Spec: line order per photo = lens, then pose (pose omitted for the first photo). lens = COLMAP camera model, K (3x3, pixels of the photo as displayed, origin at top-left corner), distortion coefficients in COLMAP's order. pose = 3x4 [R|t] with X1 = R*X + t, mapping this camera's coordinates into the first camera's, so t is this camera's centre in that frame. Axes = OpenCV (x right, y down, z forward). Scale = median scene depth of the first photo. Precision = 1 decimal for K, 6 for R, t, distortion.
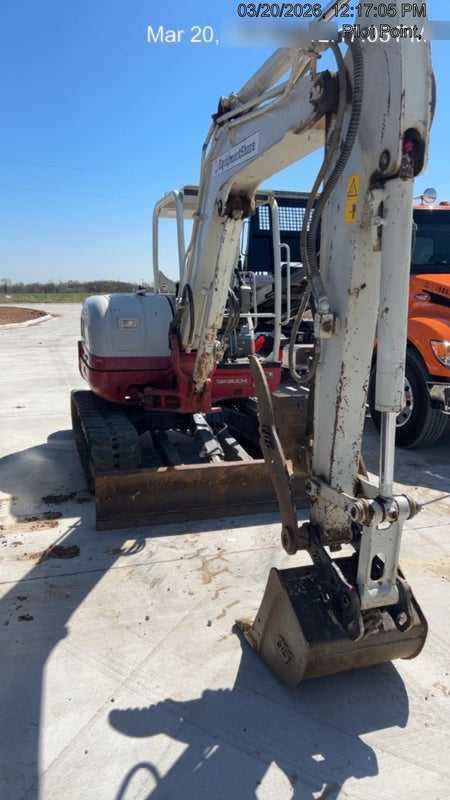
lens RADIAL K [[564.6, 0, 225.0], [0, 564.6, 400.0], [0, 0, 1]] dist [-0.056654, -0.000780]
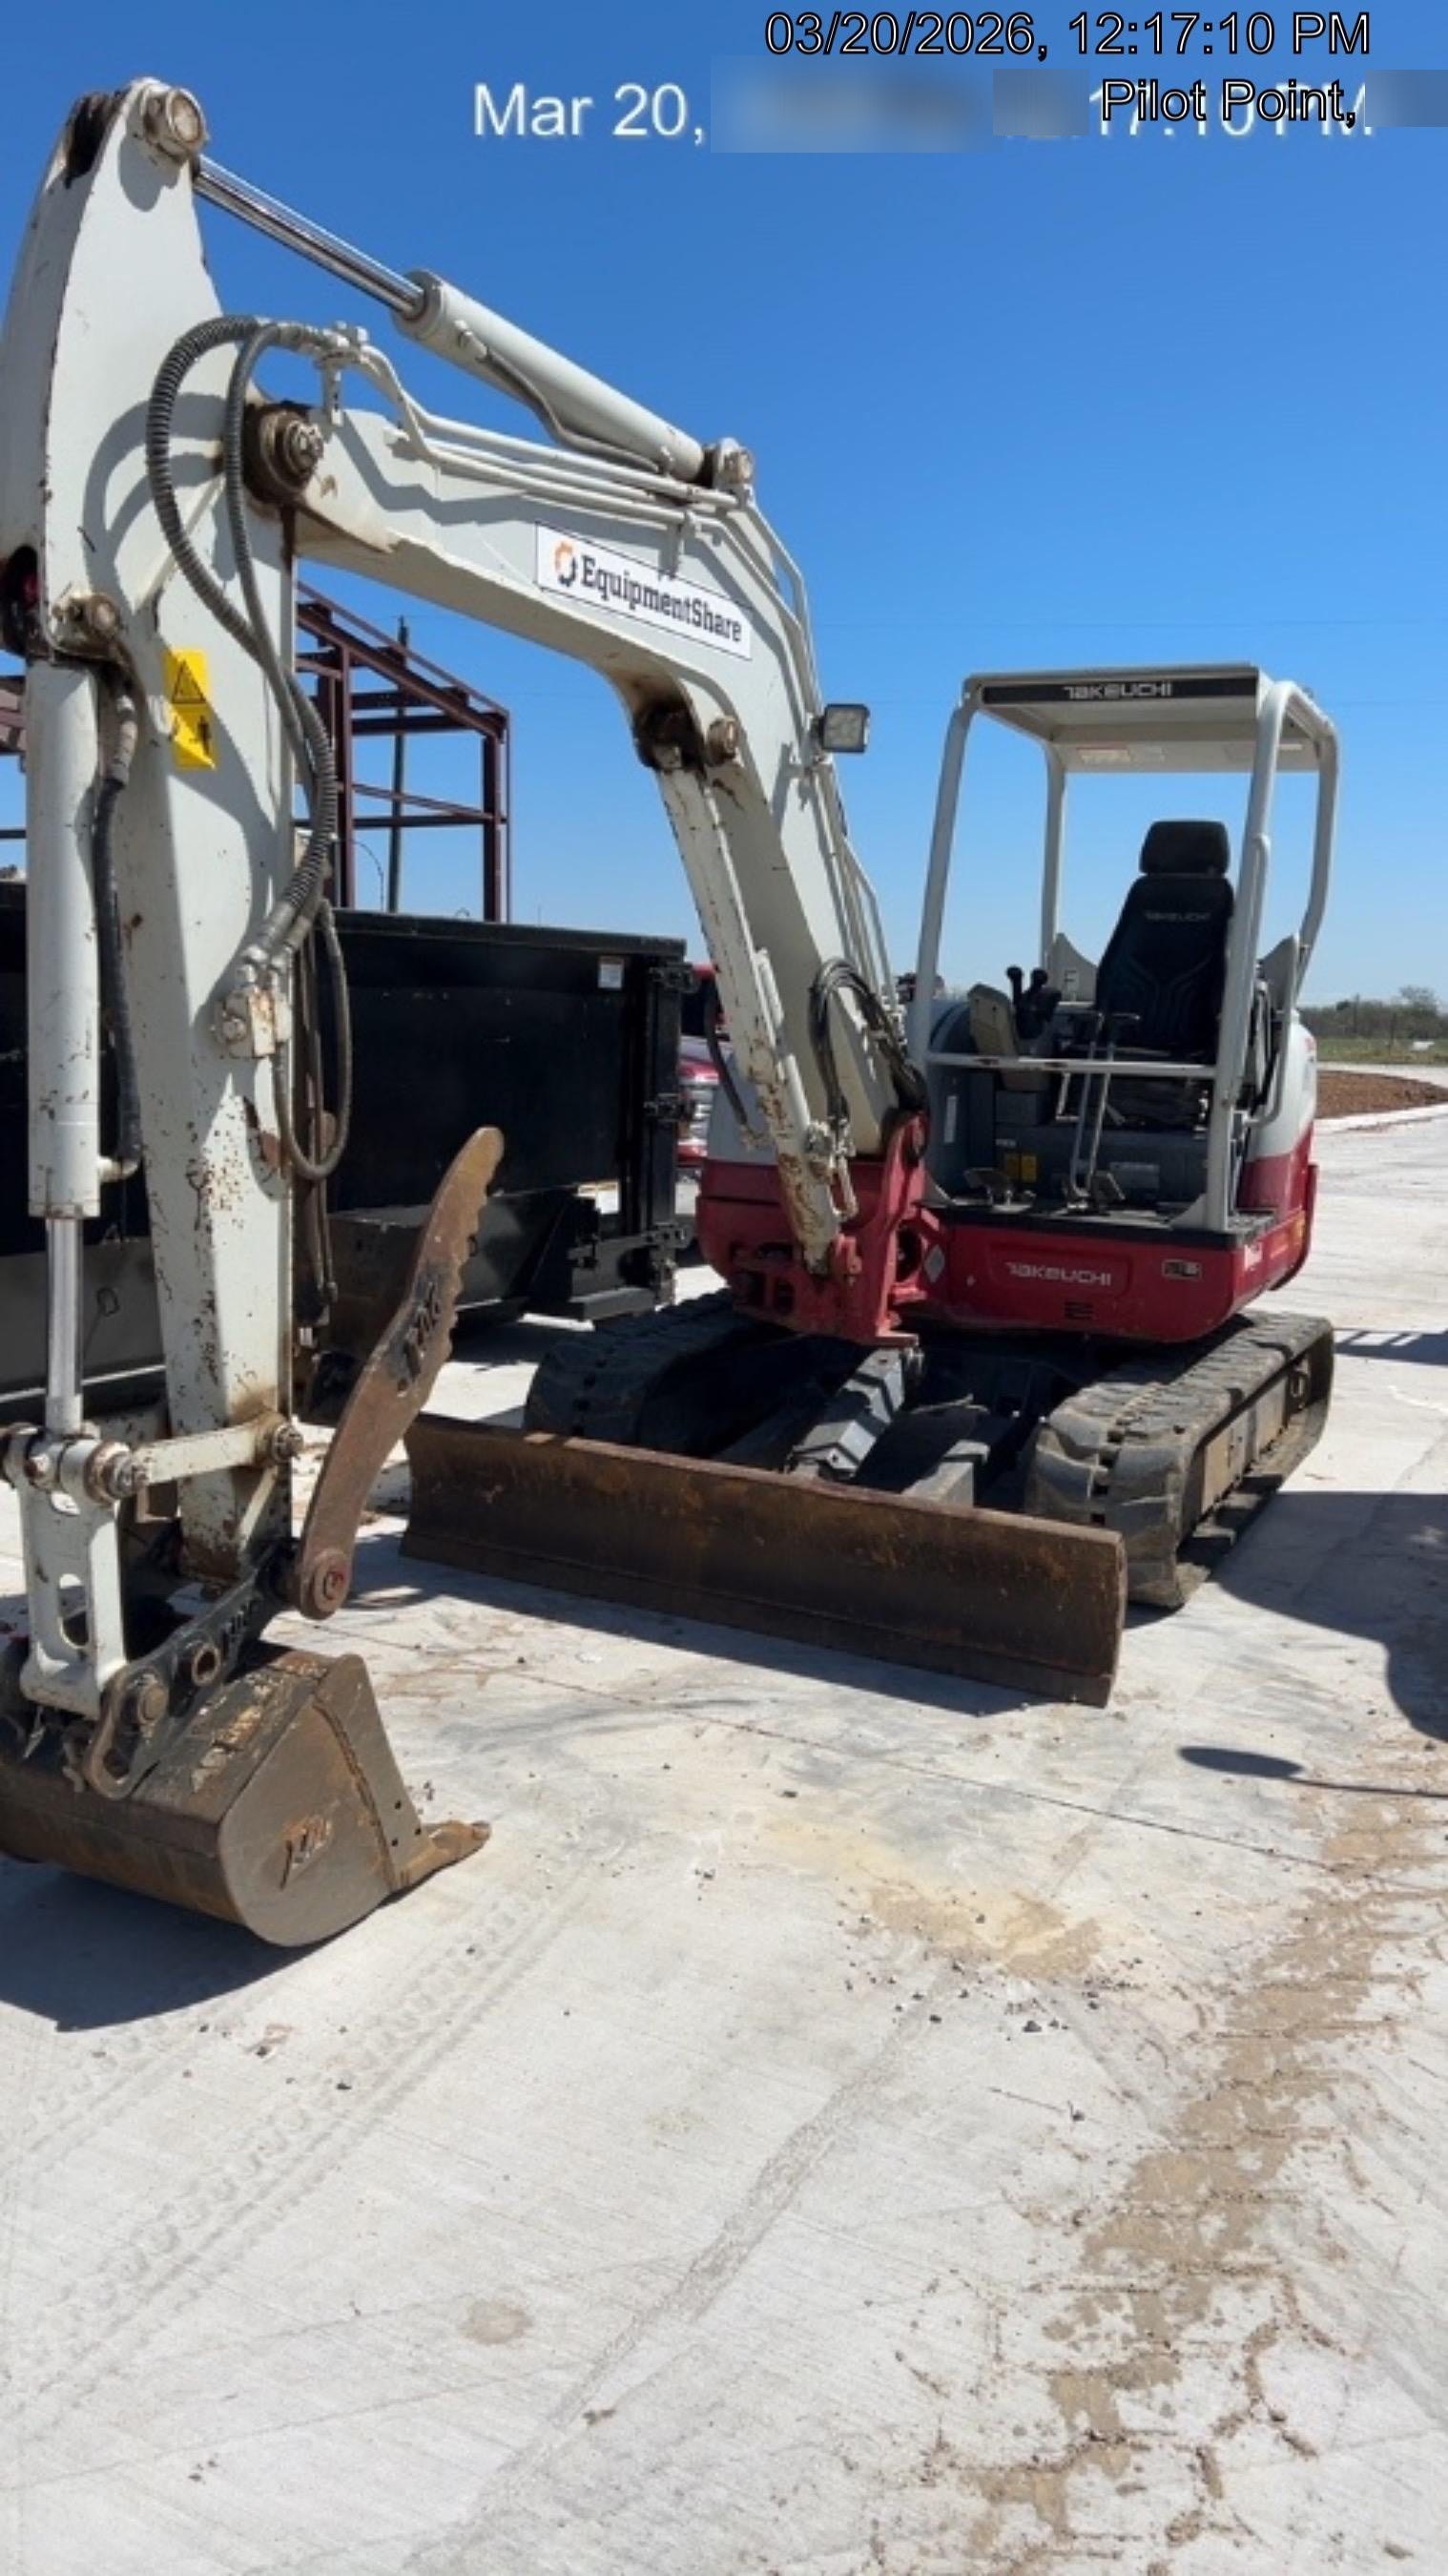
lens RADIAL K [[1829.2, 0, 724.0], [0, 1829.2, 1288.0], [0, 0, 1]] dist [-0.084497, 0.000279]
pose [[0.704447, 0.126202, -0.698447, 0.803865], [-0.162322, 0.986630, 0.014558, -0.013426], [0.690946, 0.103118, 0.715514, 0.196295]]
